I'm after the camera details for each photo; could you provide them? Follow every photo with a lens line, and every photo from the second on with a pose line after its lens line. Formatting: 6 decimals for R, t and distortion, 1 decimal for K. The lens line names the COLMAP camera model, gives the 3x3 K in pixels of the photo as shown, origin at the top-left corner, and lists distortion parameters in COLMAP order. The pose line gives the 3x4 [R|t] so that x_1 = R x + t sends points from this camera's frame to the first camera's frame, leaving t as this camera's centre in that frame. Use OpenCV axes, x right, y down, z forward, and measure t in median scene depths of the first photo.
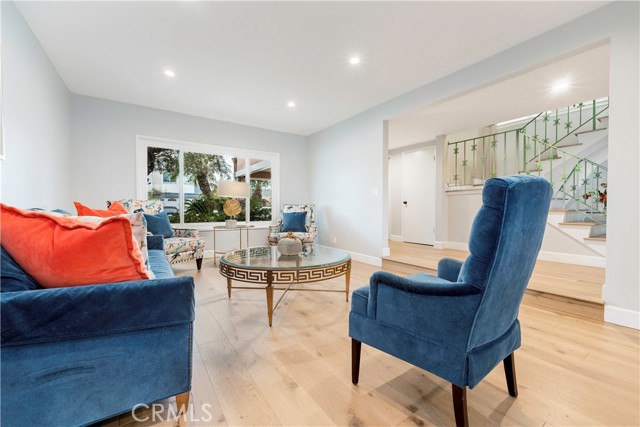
lens RADIAL K [[257.4, 0, 320.9], [0, 257.4, 213.6], [0, 0, 1]] dist [0.002444, 0.000215]
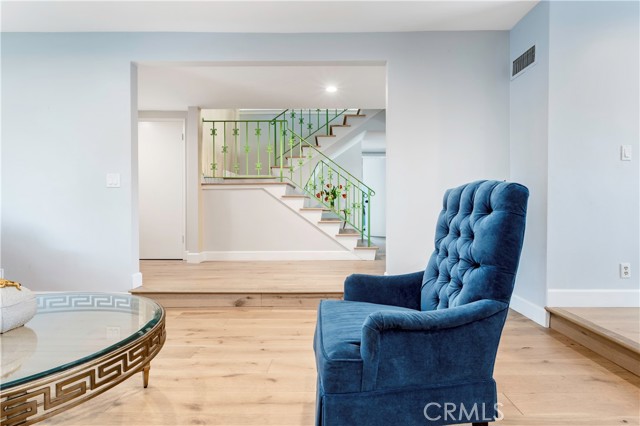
lens RADIAL K [[345.1, 0, 318.8], [0, 345.1, 212.2], [0, 0, 1]] dist [-0.015927, 0.000674]
pose [[0.574932, -0.014720, 0.818069, -0.152216], [0.019578, 0.999799, 0.004230, -0.004452], [-0.817967, 0.013584, 0.575104, 0.186361]]
